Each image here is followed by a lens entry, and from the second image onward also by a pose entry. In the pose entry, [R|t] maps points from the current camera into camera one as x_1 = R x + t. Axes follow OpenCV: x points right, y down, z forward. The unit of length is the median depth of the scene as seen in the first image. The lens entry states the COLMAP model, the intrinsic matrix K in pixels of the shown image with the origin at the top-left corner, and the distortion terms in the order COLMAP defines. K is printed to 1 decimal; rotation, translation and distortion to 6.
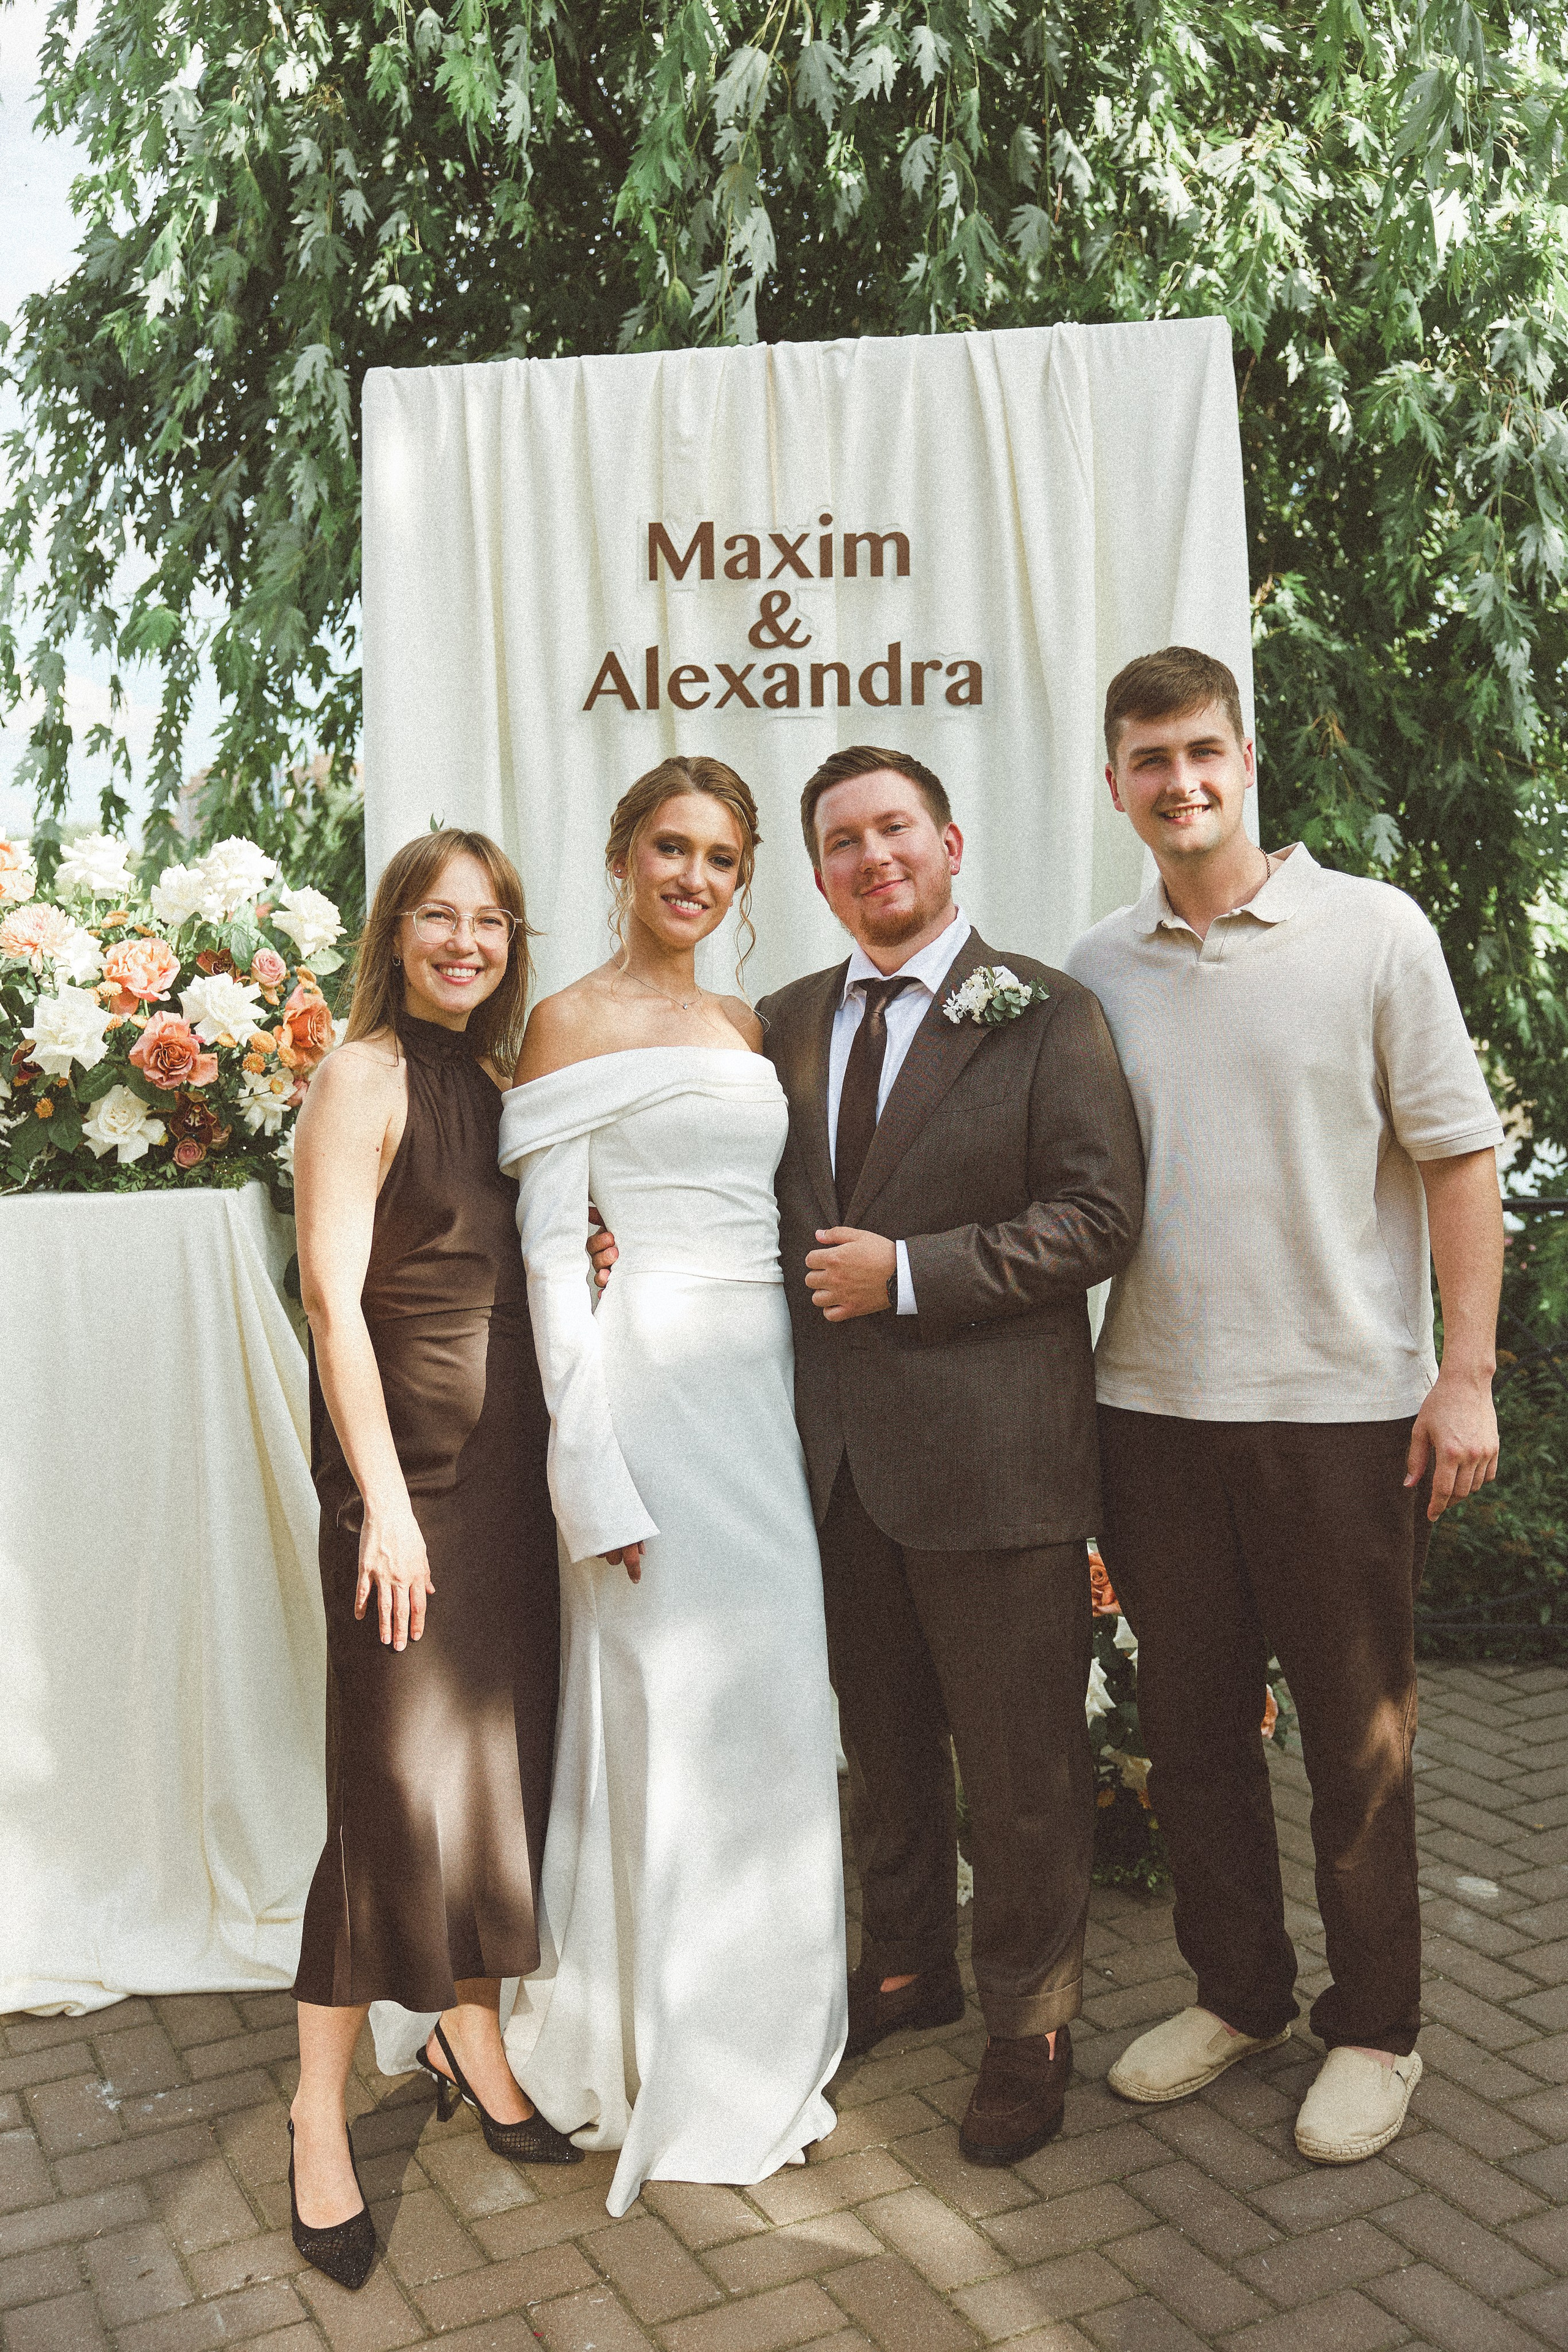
lens RADIAL K [[2278.6, 0, 801.5], [0, 2278.6, 1147.9], [0, 0, 1]] dist [-0.000102, 0.018870]
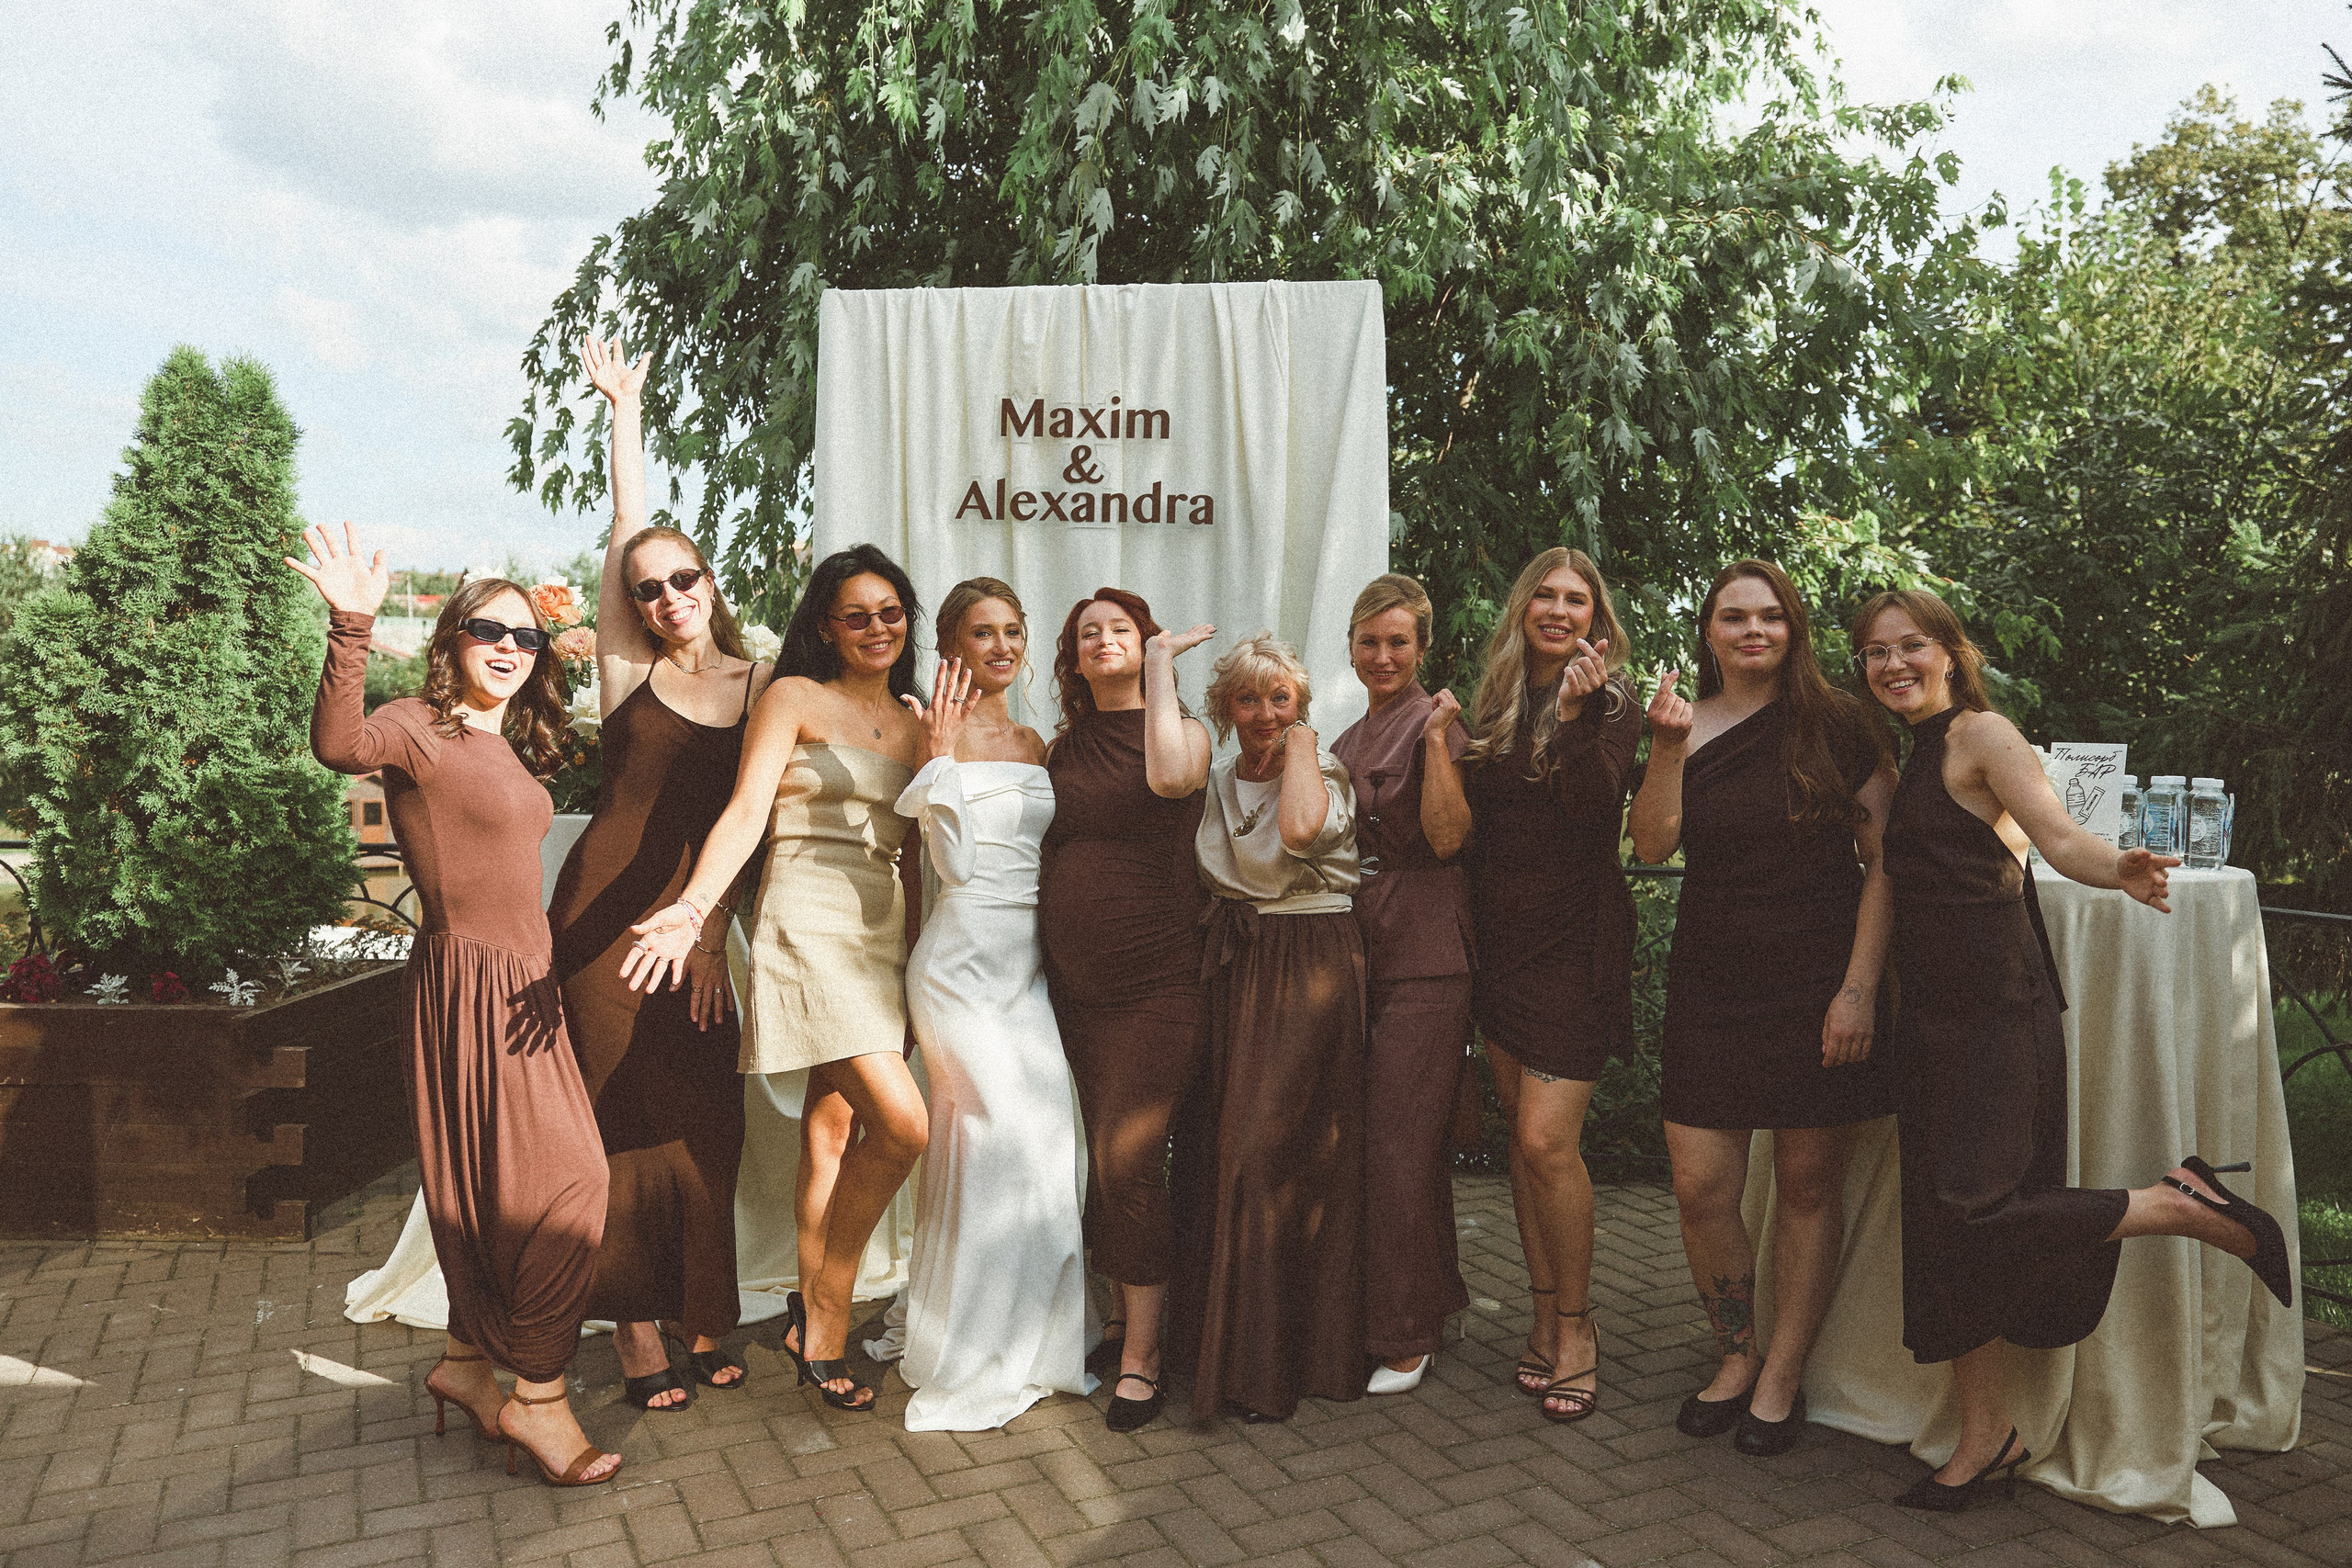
lens RADIAL K [[1711.6, 0, 1215.6], [0, 1711.6, 803.9], [0, 0, 1]] dist [0.051761, -0.125578]
pose [[0.999154, 0.040916, -0.004213, 0.084461], [-0.041004, 0.998882, -0.023543, 0.018245], [0.003245, 0.023696, 0.999714, -0.134583]]
